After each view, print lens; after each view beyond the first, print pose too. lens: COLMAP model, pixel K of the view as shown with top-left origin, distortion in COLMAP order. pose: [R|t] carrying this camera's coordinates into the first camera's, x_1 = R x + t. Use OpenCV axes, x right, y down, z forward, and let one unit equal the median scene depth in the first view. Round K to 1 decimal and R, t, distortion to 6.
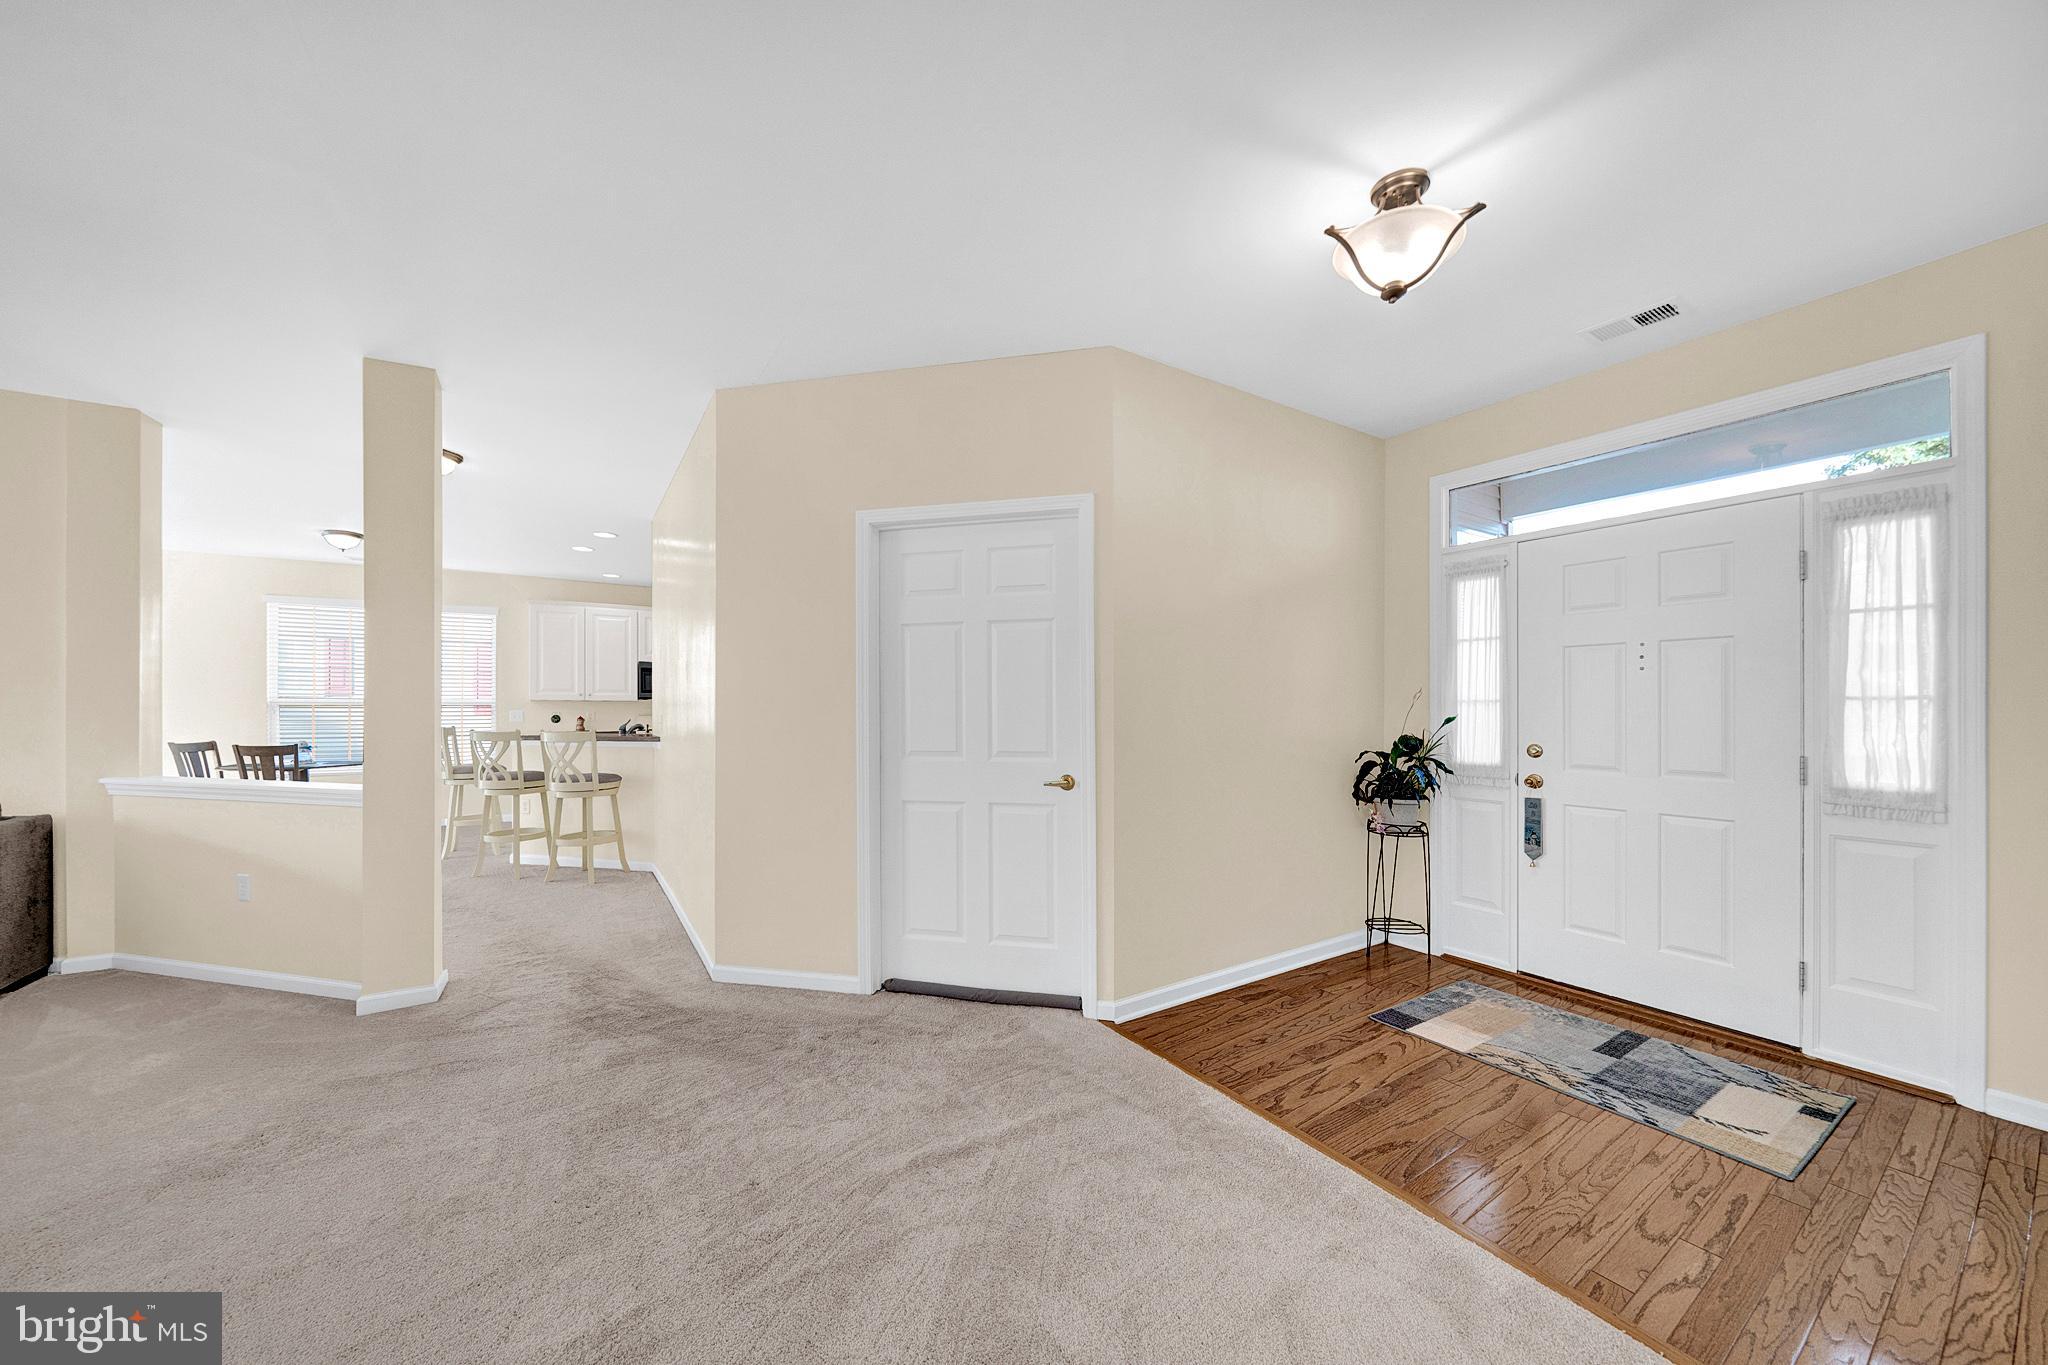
lens RADIAL K [[711.6, 0, 1013.9], [0, 711.6, 711.0], [0, 0, 1]] dist [-0.000733, -0.000040]
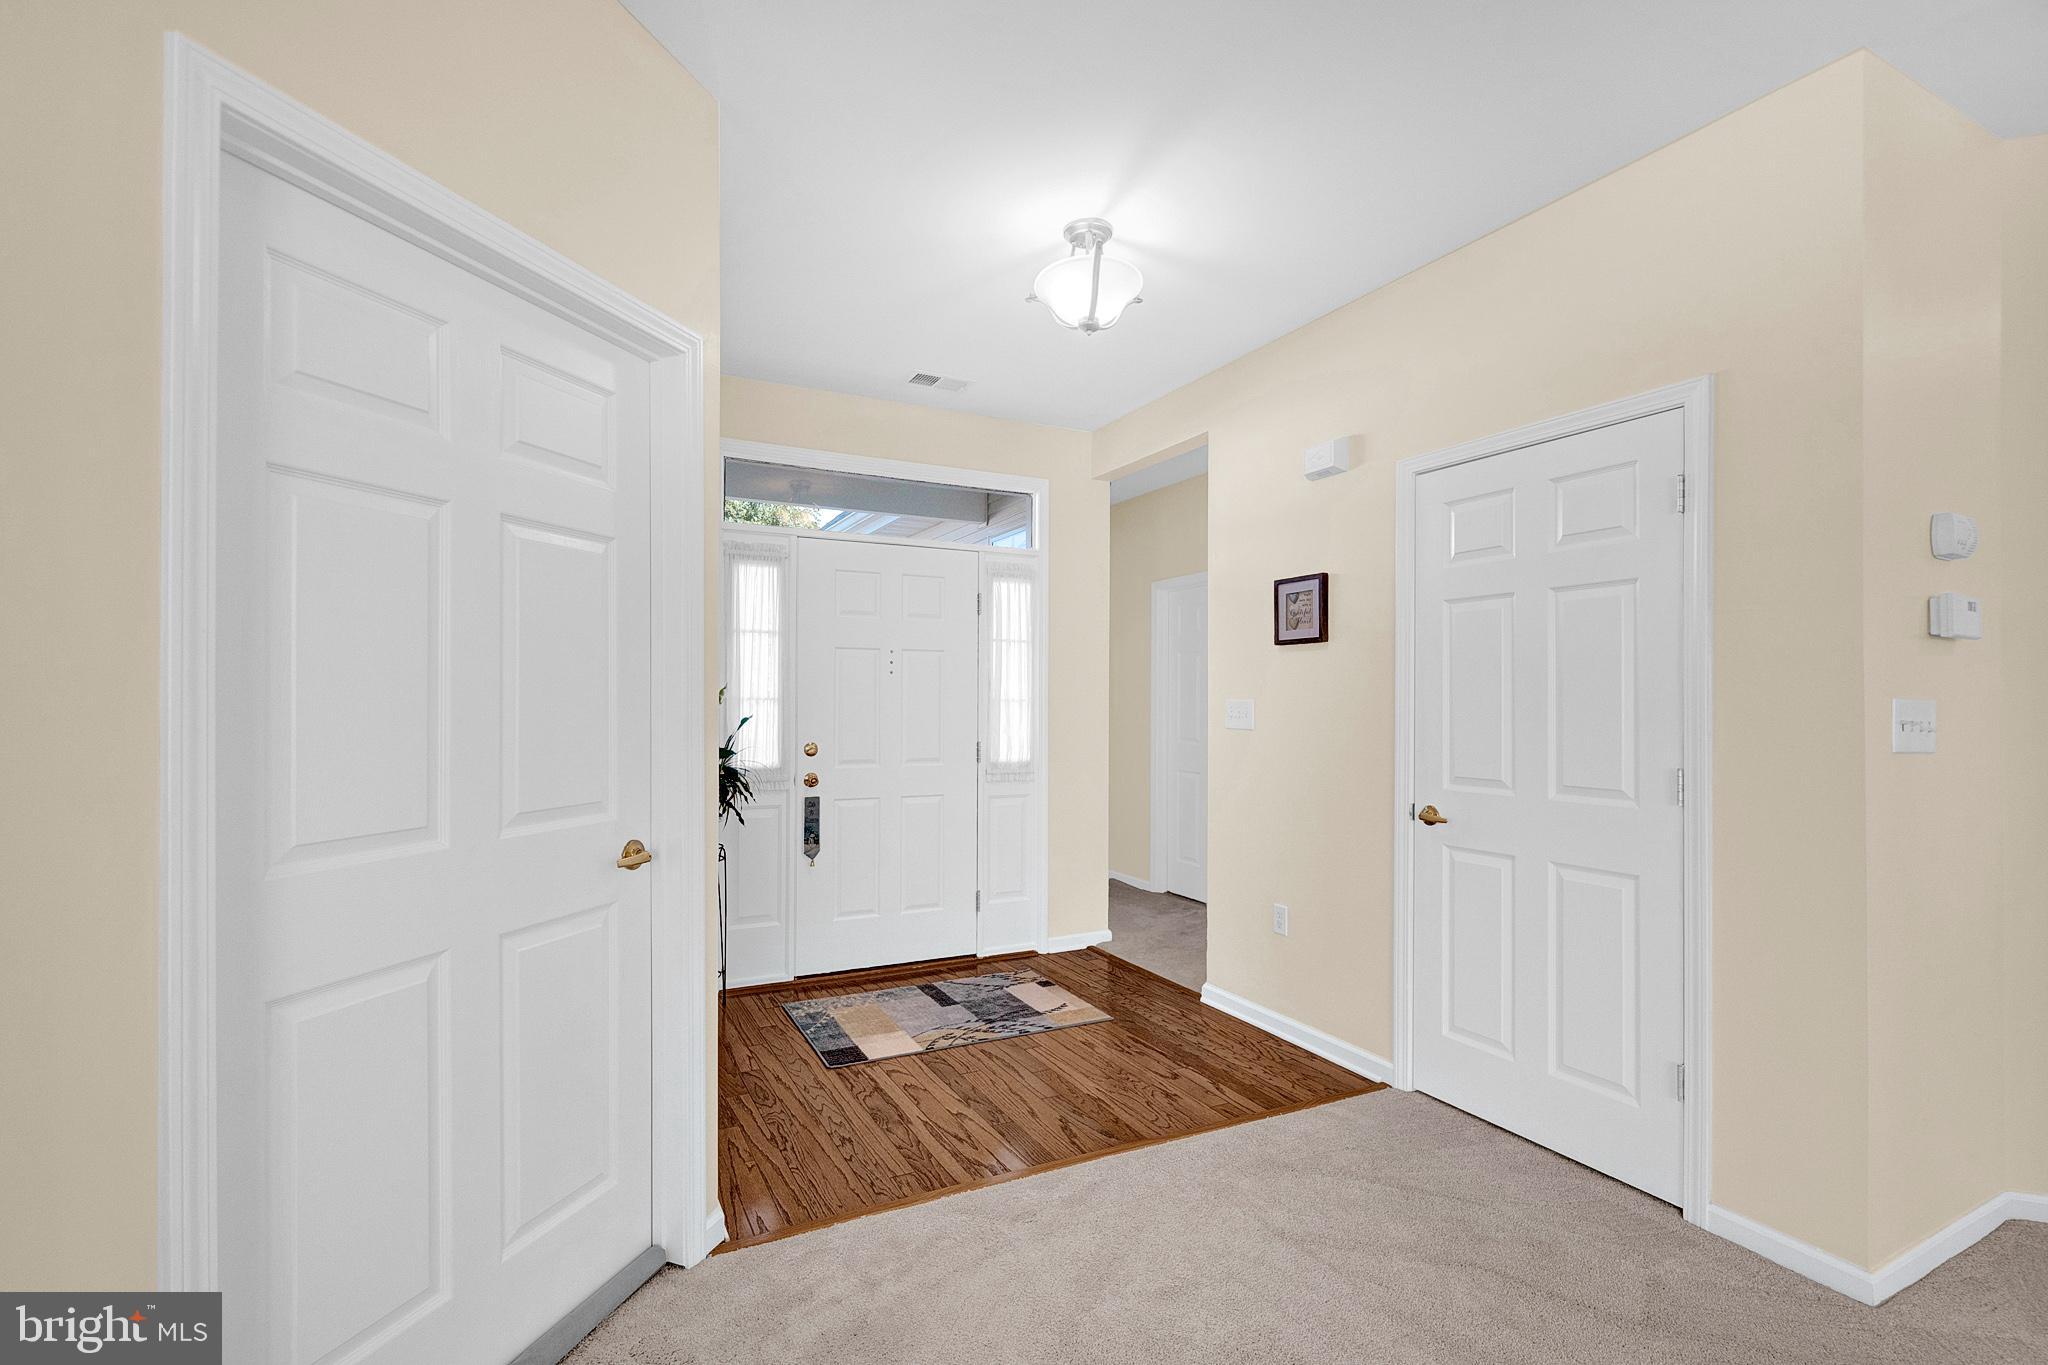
lens RADIAL K [[914.5, 0, 1014.2], [0, 914.5, 692.8], [0, 0, 1]] dist [0.001522, 0.000147]
pose [[0.104826, 0.010033, 0.994440, -0.607890], [-0.002569, 0.999949, -0.009817, -0.013951], [-0.994487, -0.001526, 0.104847, 0.687997]]
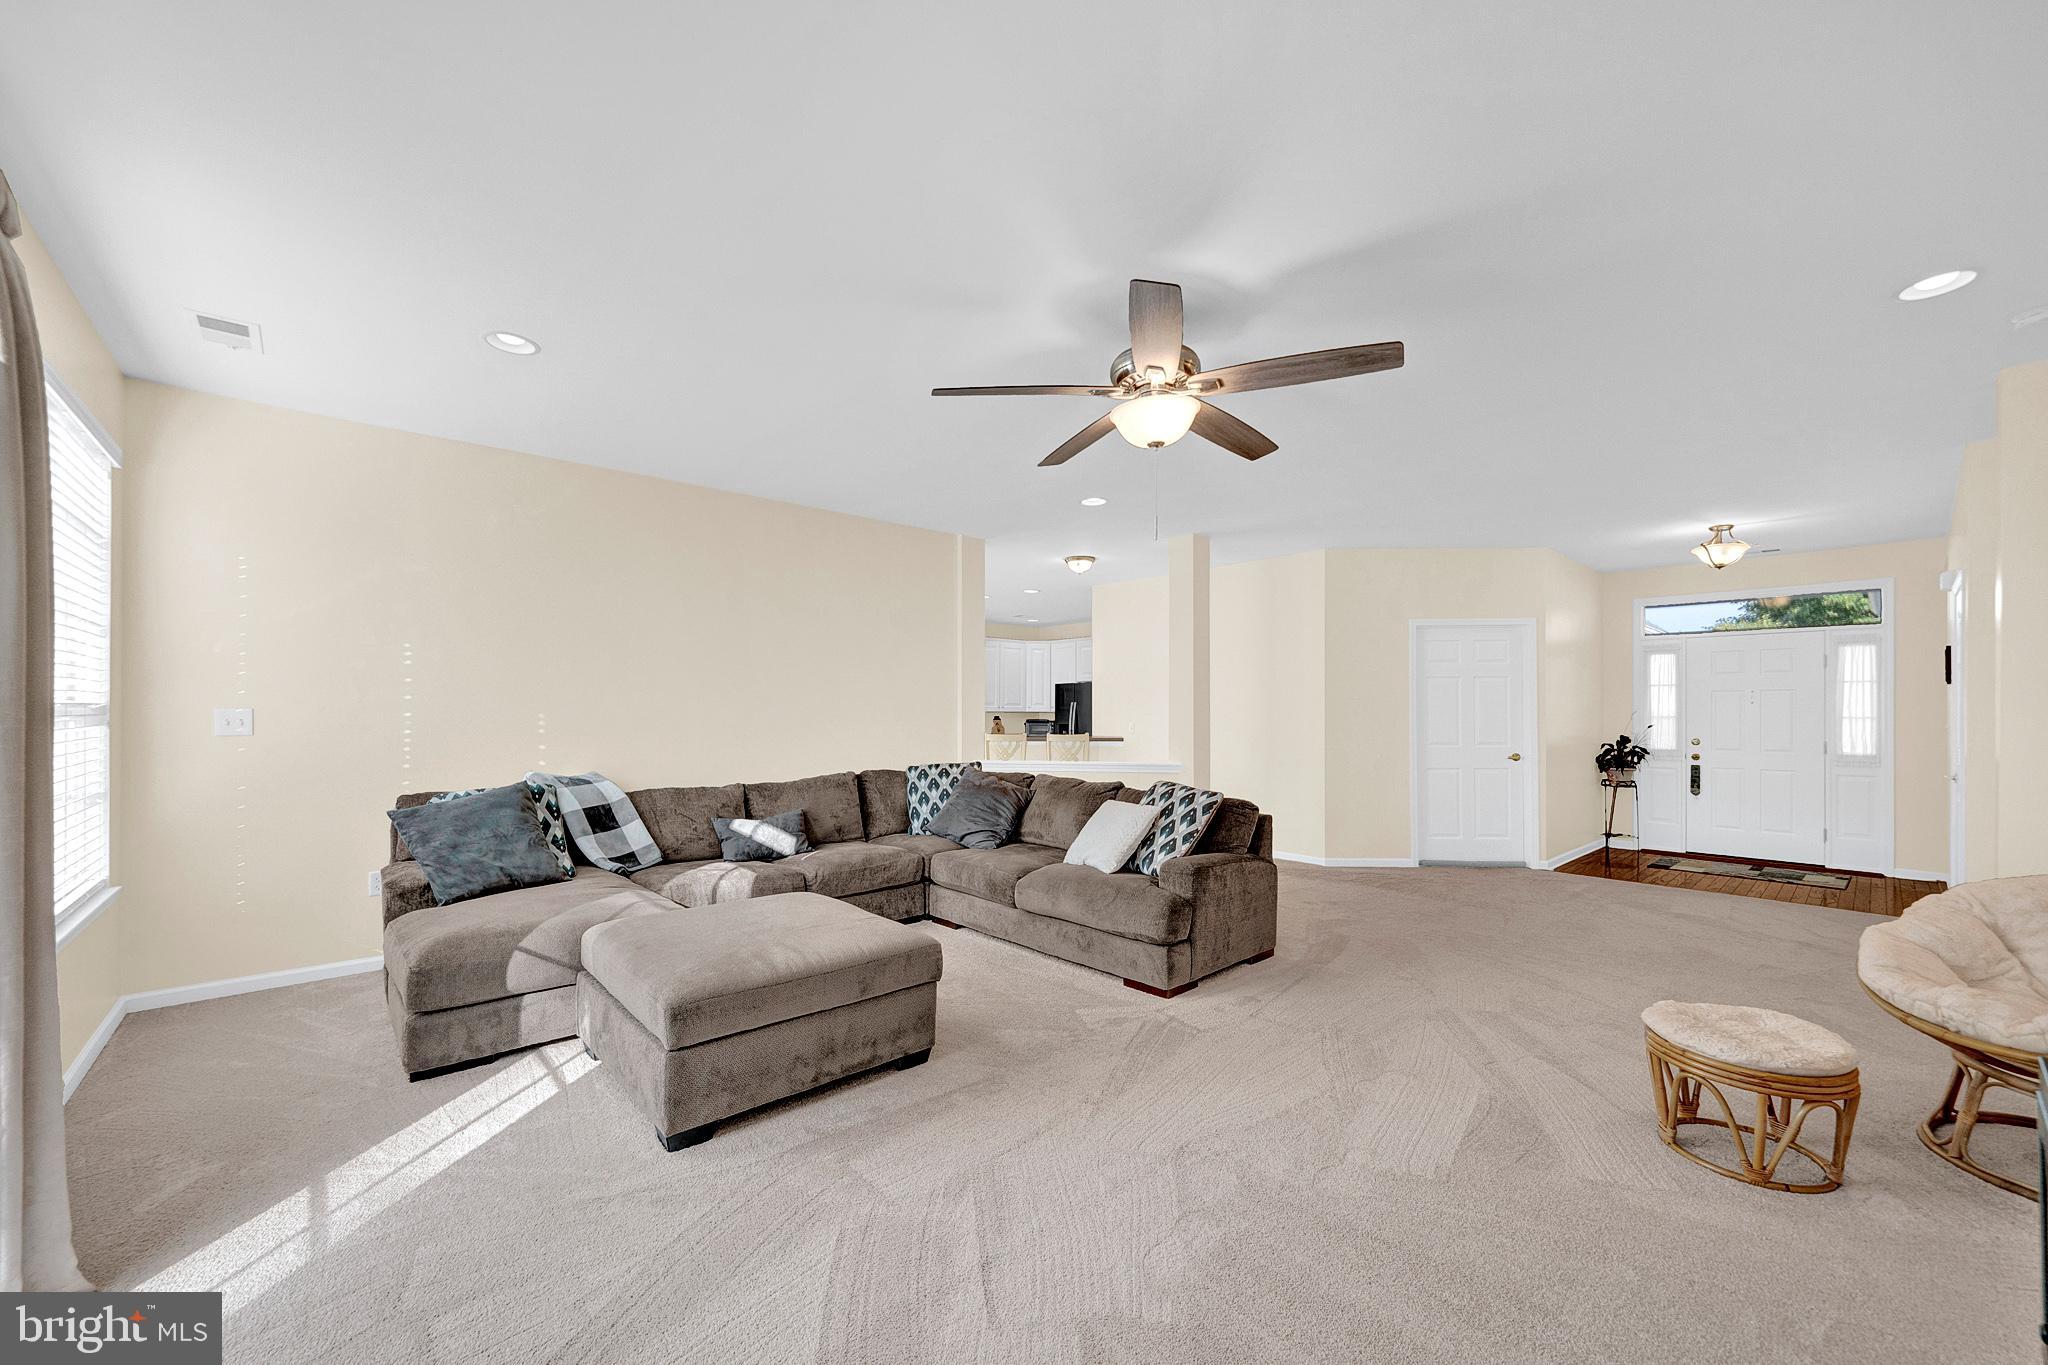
lens RADIAL K [[777.2, 0, 1022.8], [0, 777.2, 716.9], [0, 0, 1]] dist [0.000341, 0.000130]
pose [[0.987204, 0.001533, 0.159458, -1.787807], [-0.001319, 0.999998, -0.001448, -0.011045], [-0.159460, 0.001219, 0.987204, -1.039946]]
